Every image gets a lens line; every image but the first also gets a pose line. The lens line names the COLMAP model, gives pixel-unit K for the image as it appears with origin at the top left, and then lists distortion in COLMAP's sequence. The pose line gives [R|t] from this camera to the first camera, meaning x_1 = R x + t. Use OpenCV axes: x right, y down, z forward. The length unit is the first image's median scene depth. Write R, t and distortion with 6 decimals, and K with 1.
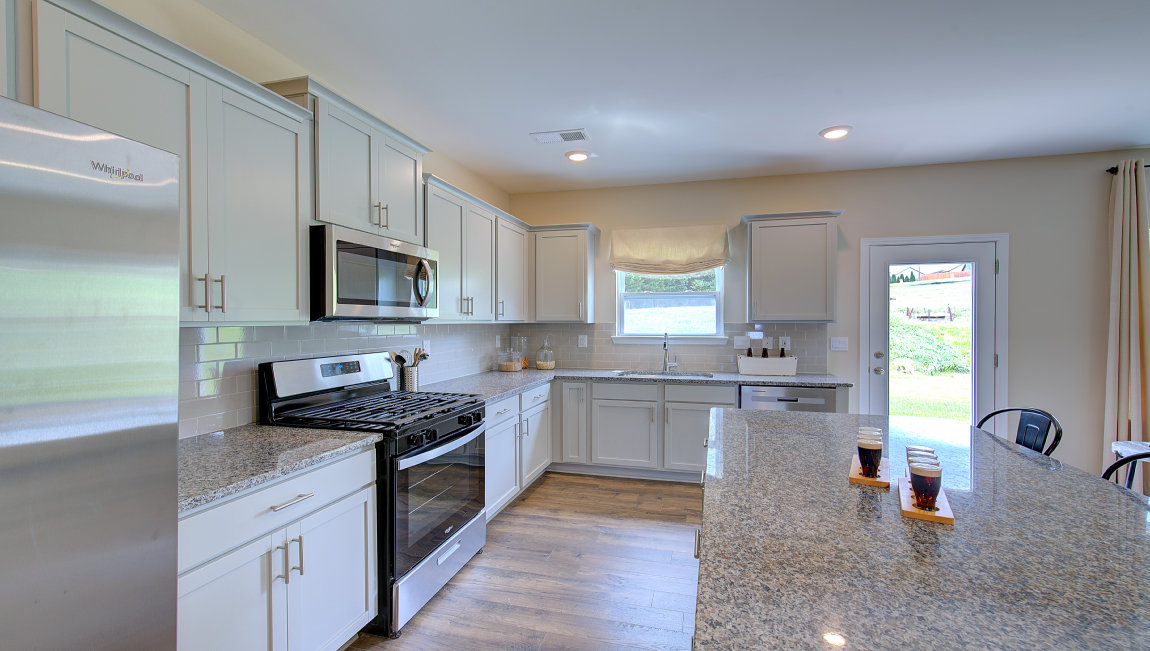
lens RADIAL K [[495.1, 0, 584.4], [0, 495.1, 323.2], [0, 0, 1]] dist [0.000424, 0.000422]
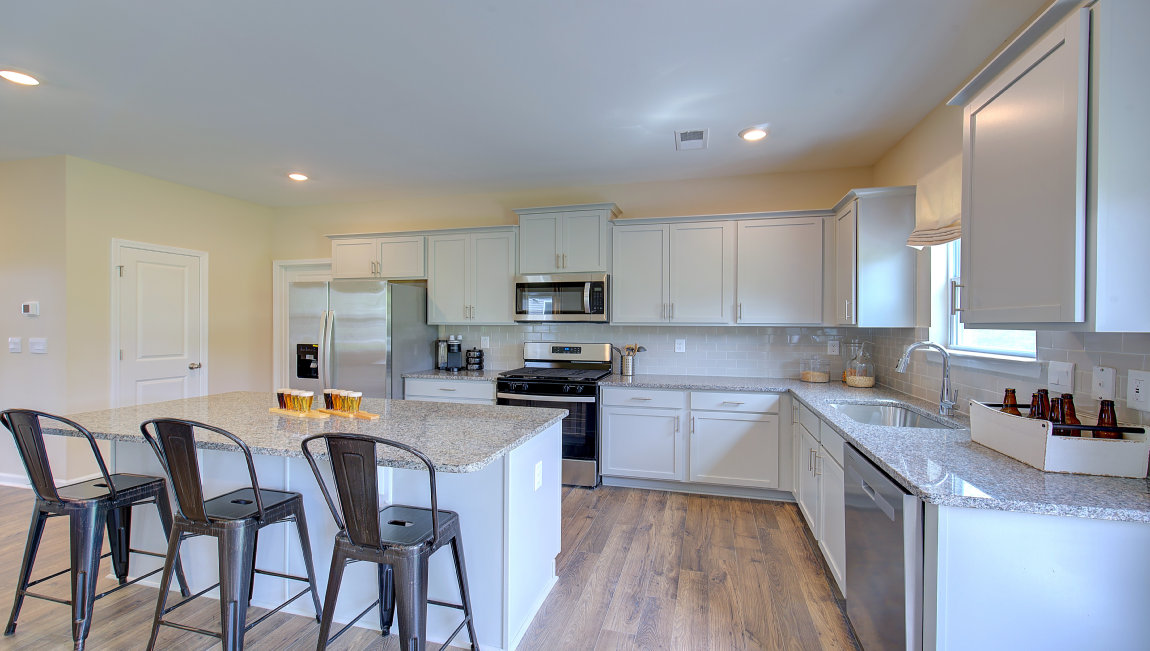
lens RADIAL K [[495.4, 0, 572.0], [0, 495.4, 322.7], [0, 0, 1]] dist [0.001781, 0.000479]
pose [[0.001294, 0.004464, -0.999989, 0.925897], [-0.006304, 0.999970, 0.004456, -0.010357], [0.999979, 0.006299, 0.001322, 0.736003]]
